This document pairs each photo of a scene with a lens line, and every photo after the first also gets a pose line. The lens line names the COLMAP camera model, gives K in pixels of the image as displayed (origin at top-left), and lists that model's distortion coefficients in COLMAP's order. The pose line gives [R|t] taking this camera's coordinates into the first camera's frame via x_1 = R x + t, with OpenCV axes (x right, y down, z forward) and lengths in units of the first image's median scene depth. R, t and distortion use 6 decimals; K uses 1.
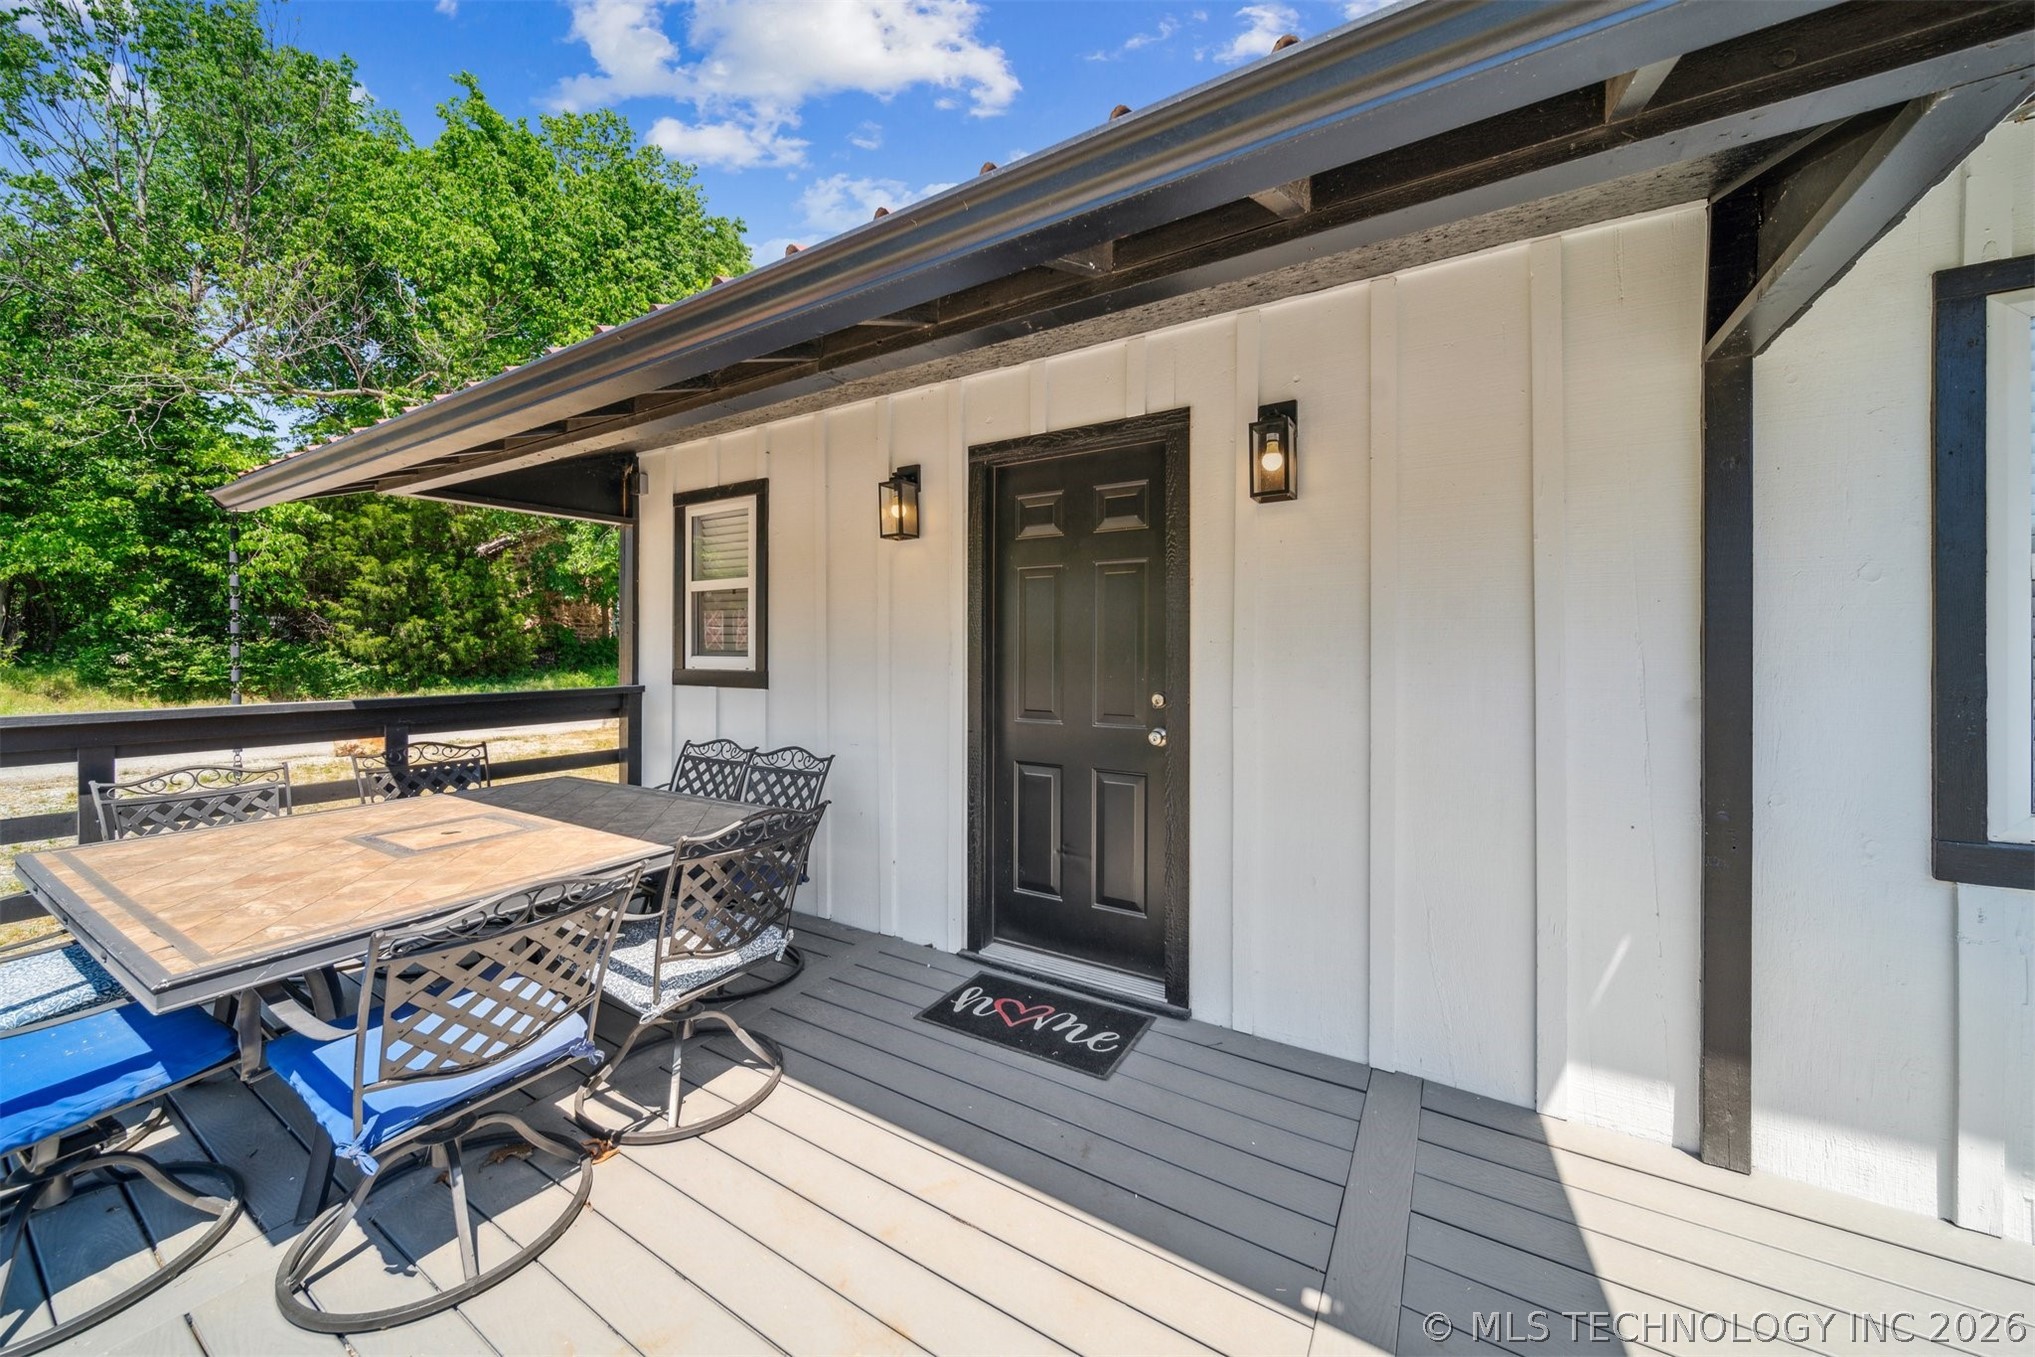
lens RADIAL K [[734.6, 0, 1009.9], [0, 734.6, 686.6], [0, 0, 1]] dist [-0.001188, -0.000032]
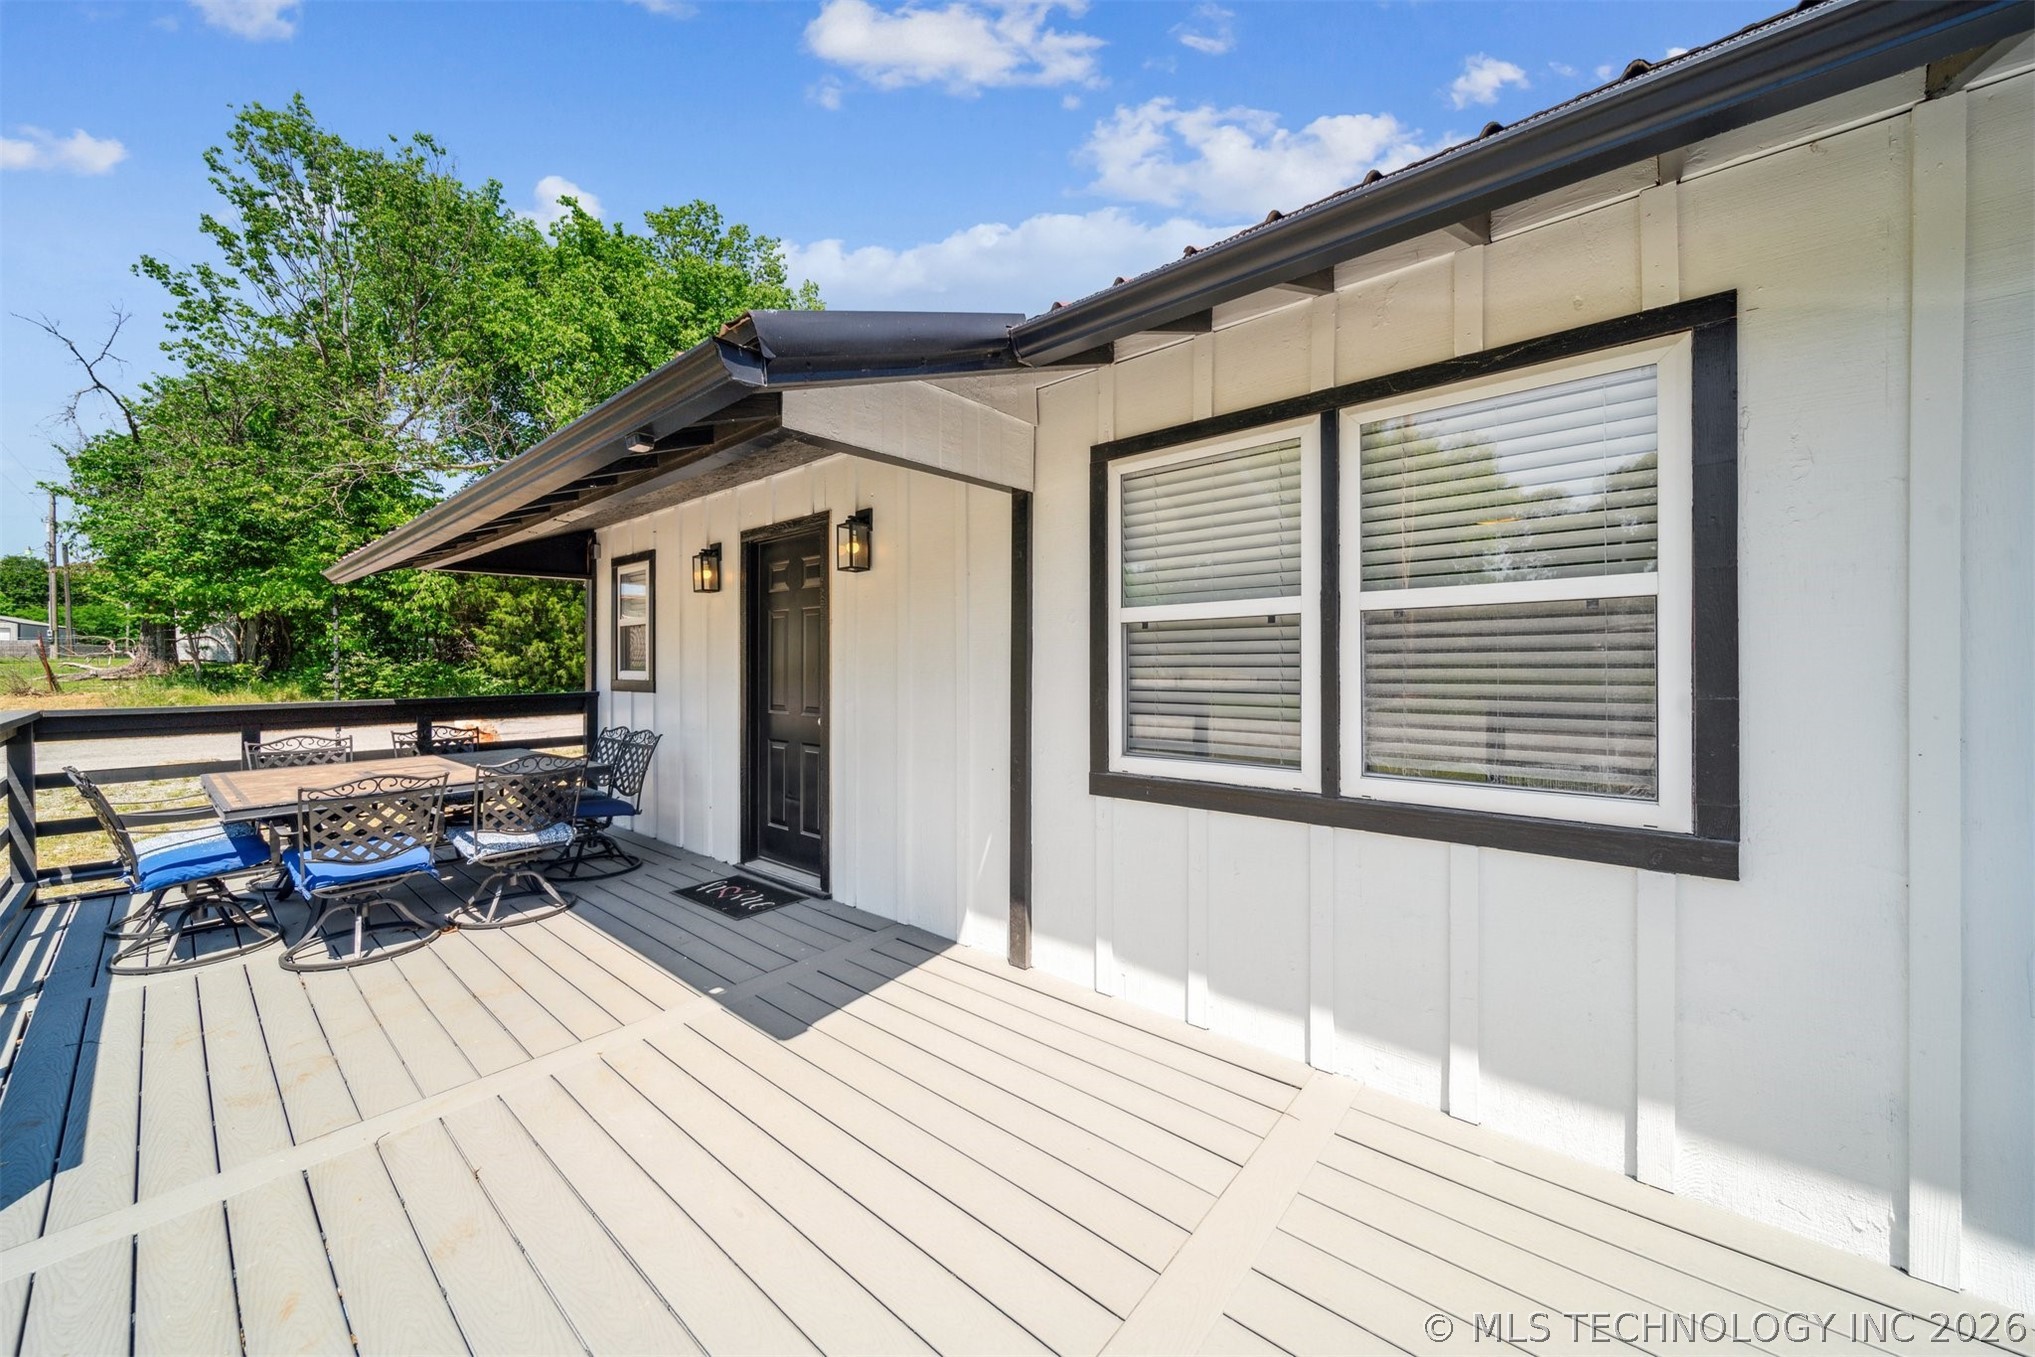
lens RADIAL K [[721.5, 0, 1004.3], [0, 721.5, 698.3], [0, 0, 1]] dist [0.001006, -0.000032]
pose [[0.988729, -0.000528, -0.149714, 0.704298], [0.000374, 0.999999, -0.001057, 0.019451], [0.149715, 0.000989, 0.988729, -0.392893]]
